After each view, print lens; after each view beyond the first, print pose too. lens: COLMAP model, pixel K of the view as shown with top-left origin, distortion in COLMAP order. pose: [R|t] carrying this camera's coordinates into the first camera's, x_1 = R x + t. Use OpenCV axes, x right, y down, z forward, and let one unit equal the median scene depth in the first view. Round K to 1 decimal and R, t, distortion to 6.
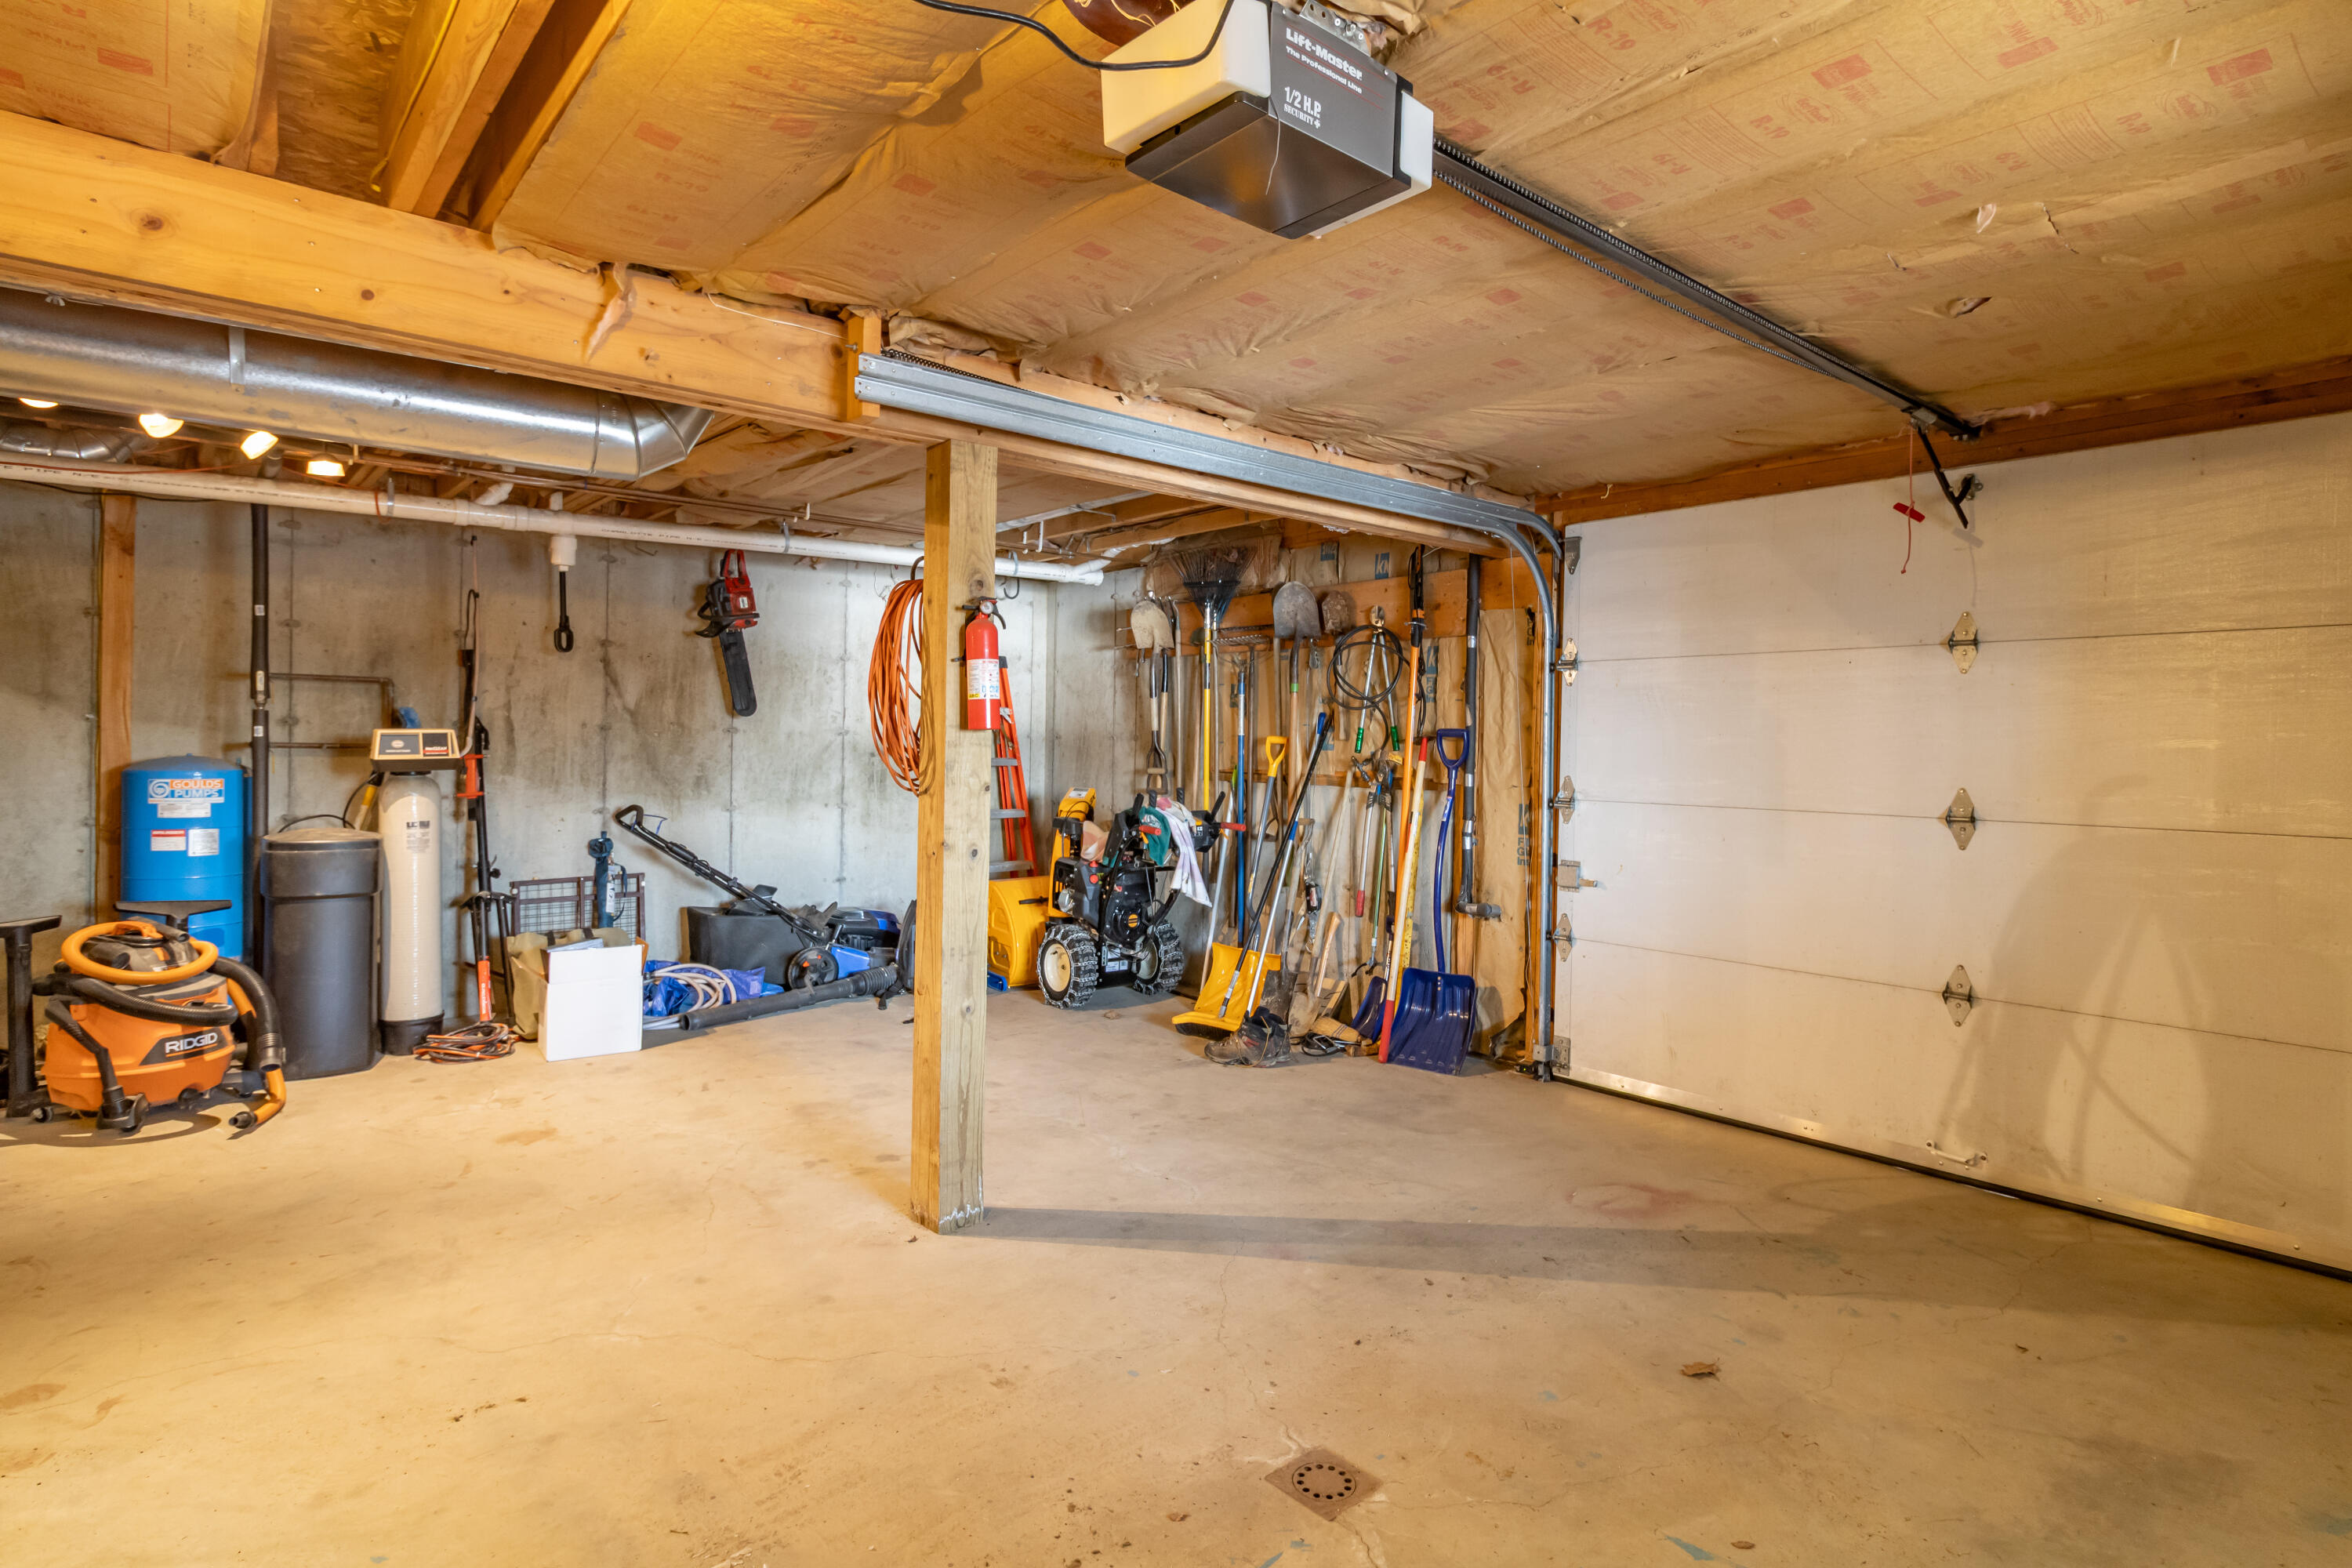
lens RADIAL K [[1188.4, 0, 1185.4], [0, 1188.4, 766.9], [0, 0, 1]] dist [0.004388, 0.000546]
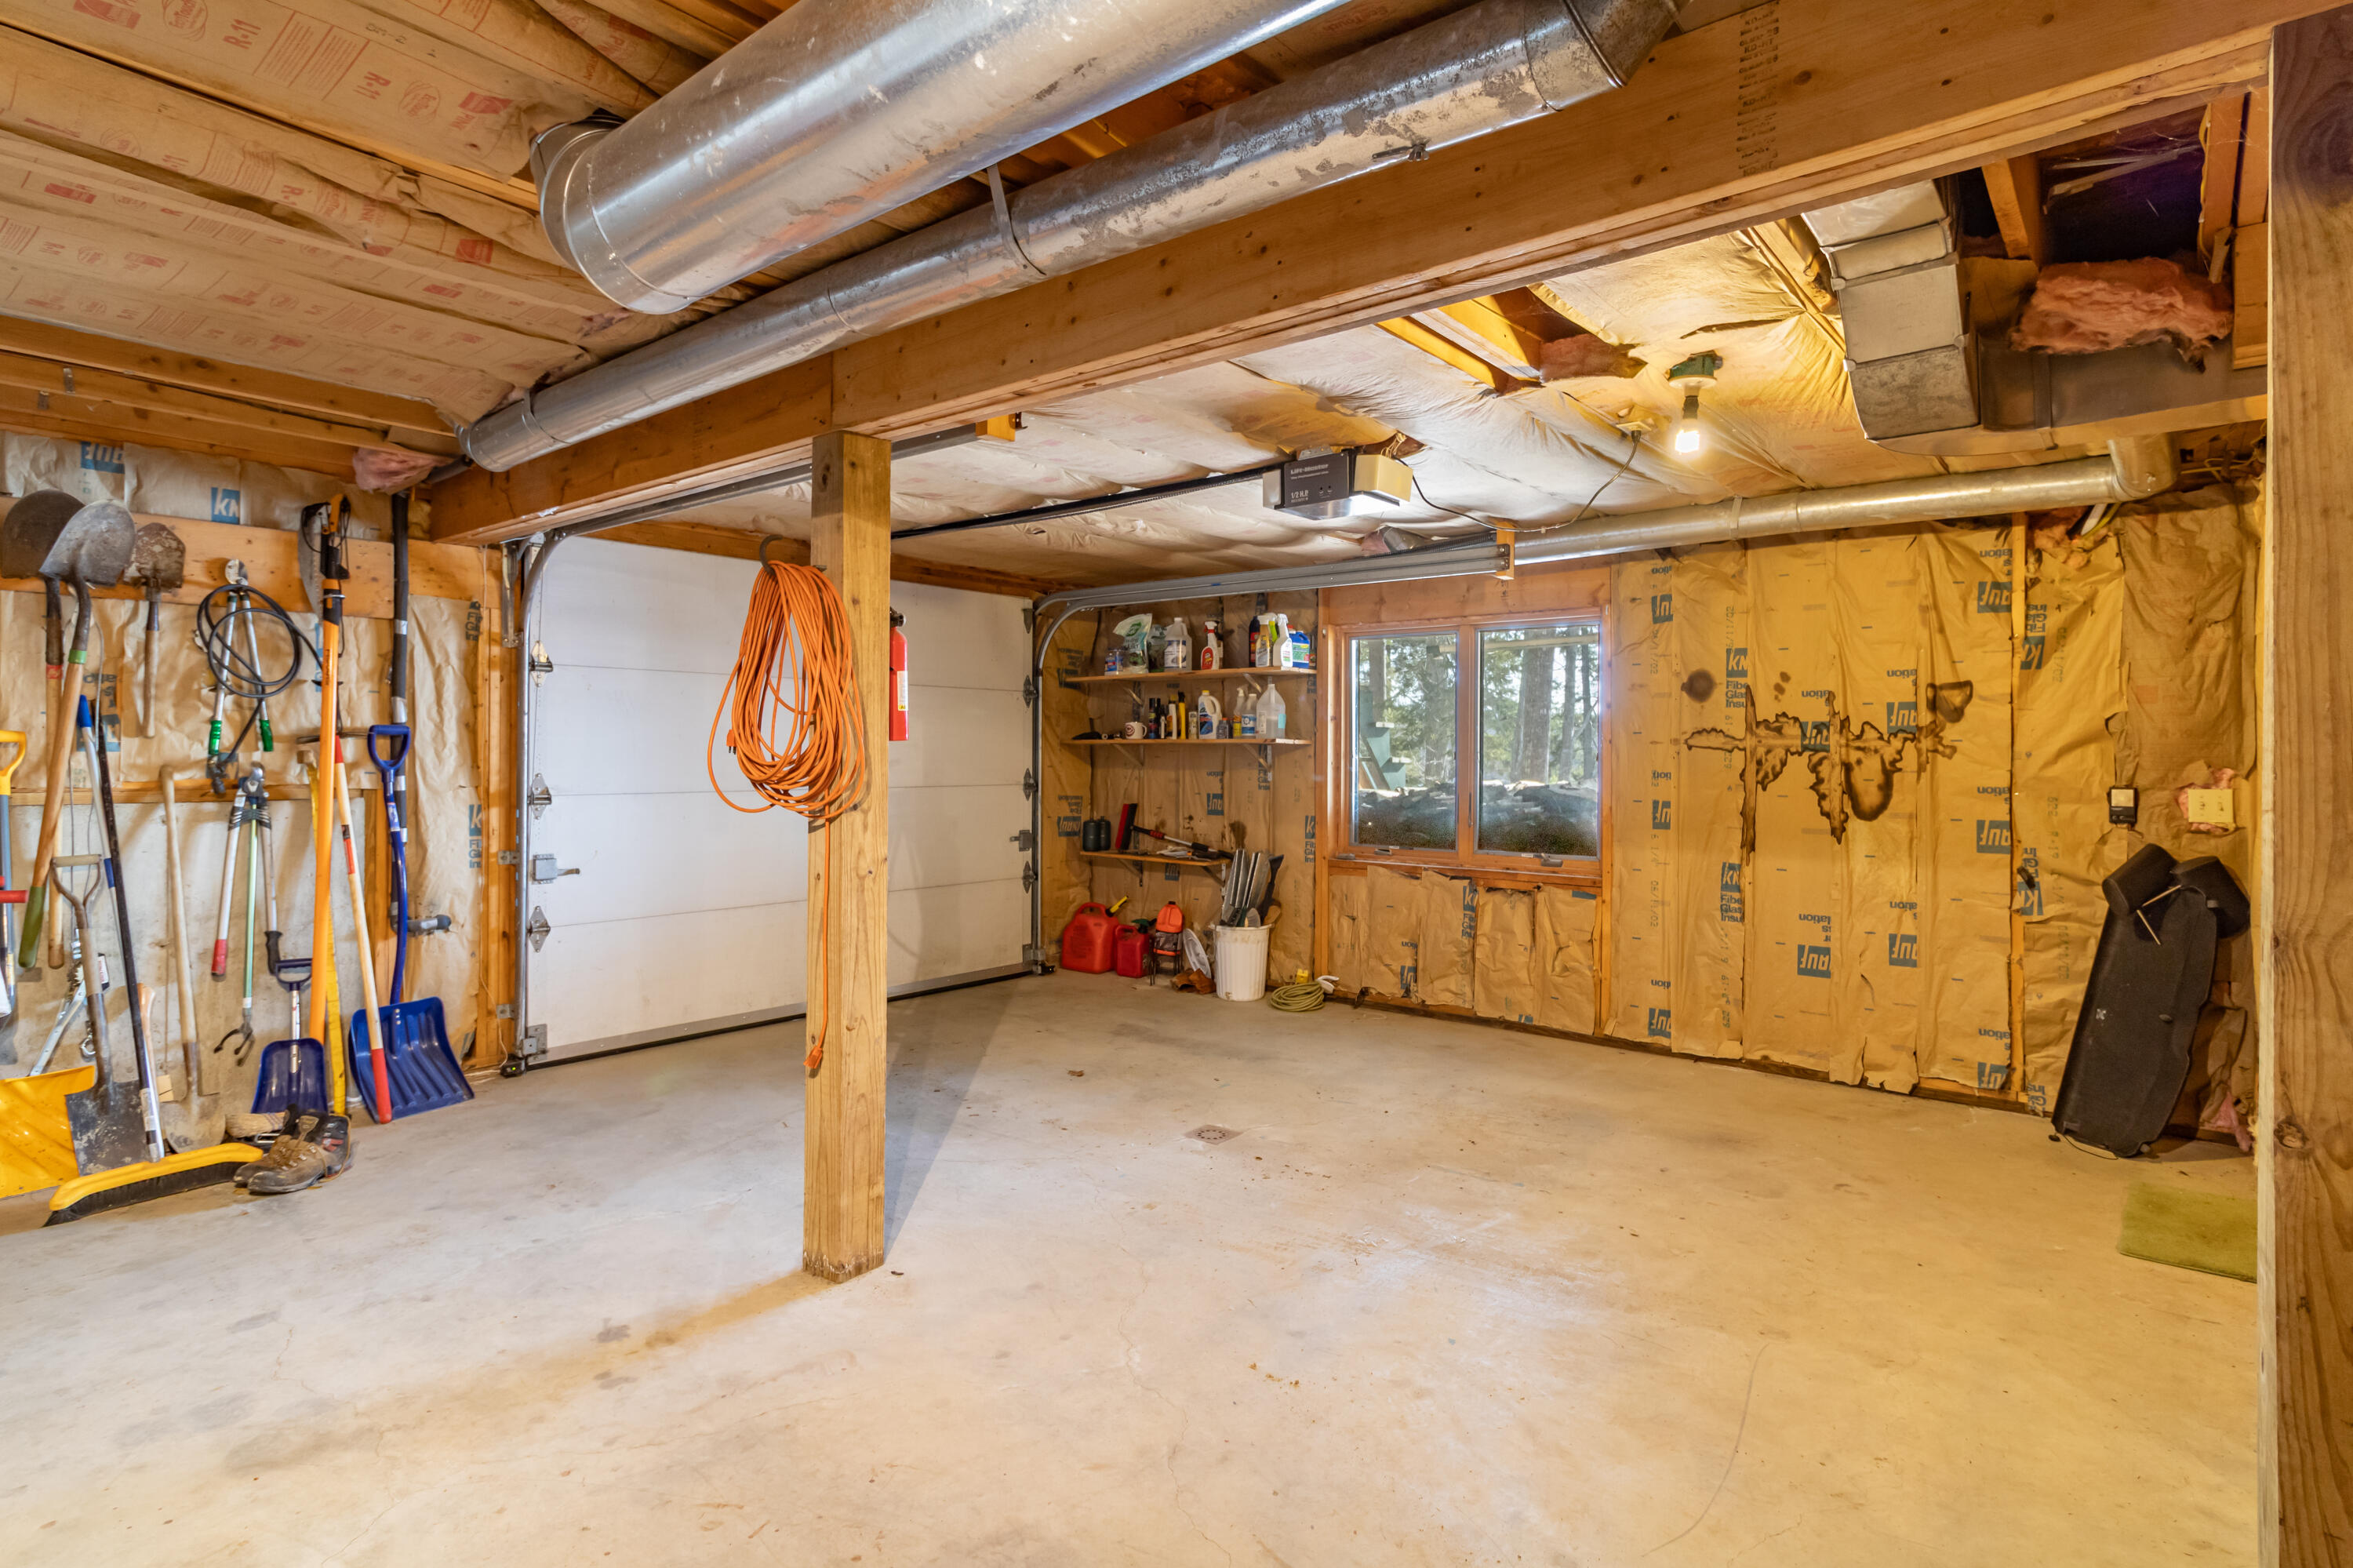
lens RADIAL K [[1189.0, 0, 1184.9], [0, 1189.0, 769.5], [0, 0, 1]] dist [0.004388, 0.000546]
pose [[-0.165798, -0.031414, 0.985659, -0.958474], [0.009621, 0.999393, 0.033470, -0.030069], [-0.986113, 0.015033, -0.165395, 0.738579]]
